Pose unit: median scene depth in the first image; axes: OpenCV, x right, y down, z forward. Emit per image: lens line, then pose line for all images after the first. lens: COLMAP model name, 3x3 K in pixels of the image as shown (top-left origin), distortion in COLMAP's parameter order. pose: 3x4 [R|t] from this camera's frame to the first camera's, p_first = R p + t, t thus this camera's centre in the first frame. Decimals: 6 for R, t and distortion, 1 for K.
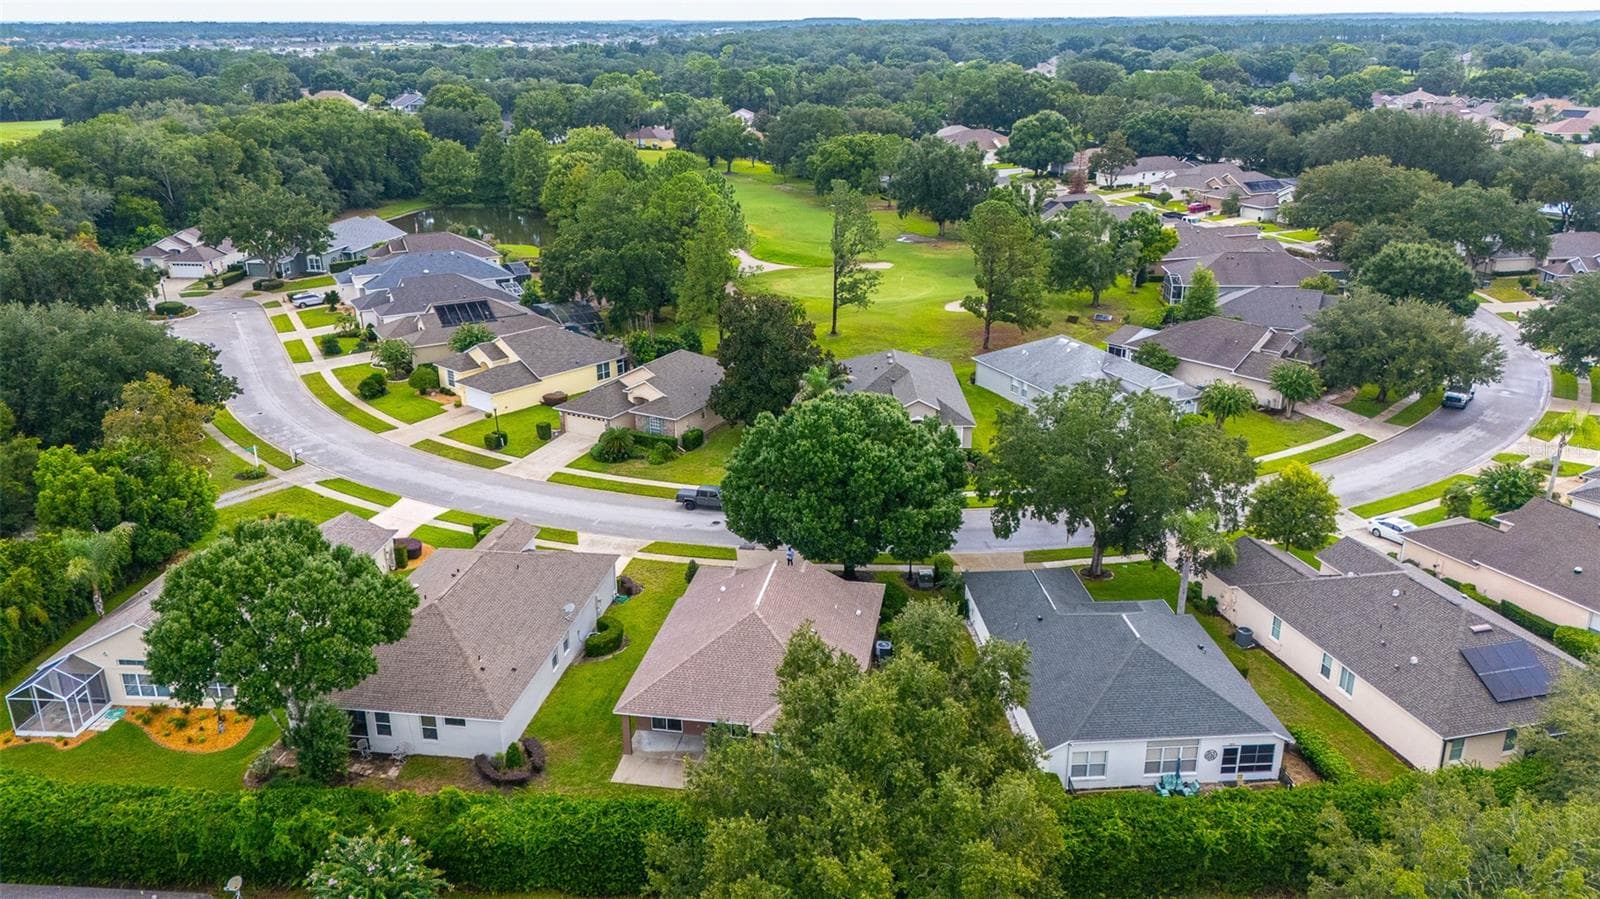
lens RADIAL K [[1176.9, 0, 795.0], [0, 1176.9, 443.9], [0, 0, 1]] dist [0.102887, -0.097182]
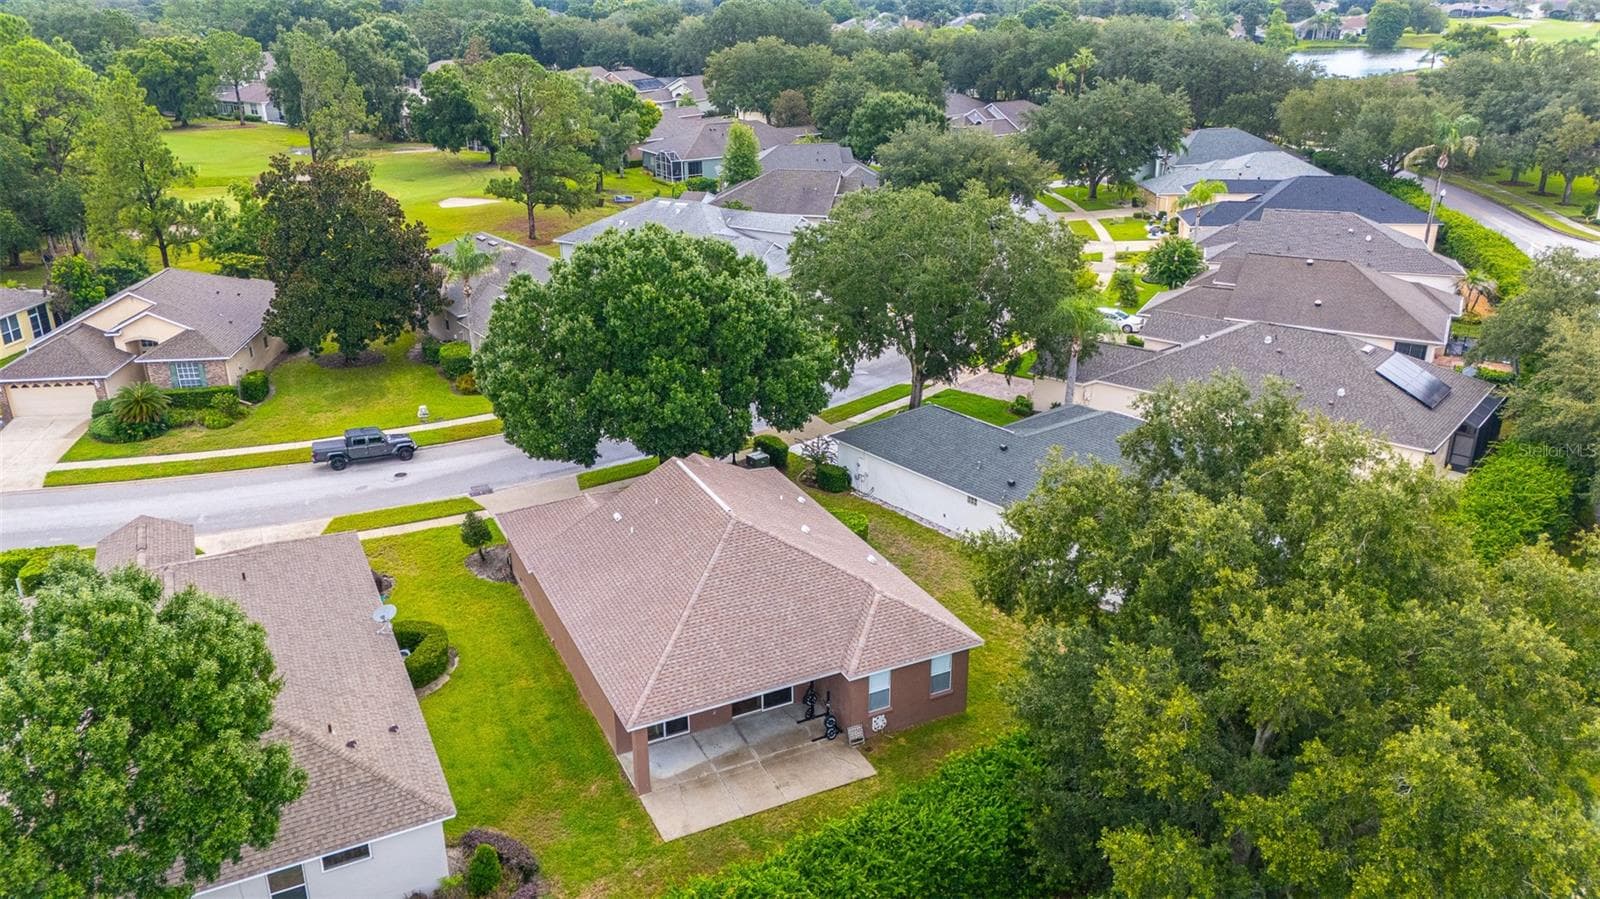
lens RADIAL K [[1176.9, 0, 795.0], [0, 1176.9, 443.9], [0, 0, 1]] dist [0.102887, -0.097182]
pose [[0.814047, -0.211839, 0.540788, -0.213579], [0.198263, 0.976535, 0.084086, 0.032308], [-0.545912, 0.038768, 0.836945, 0.265568]]
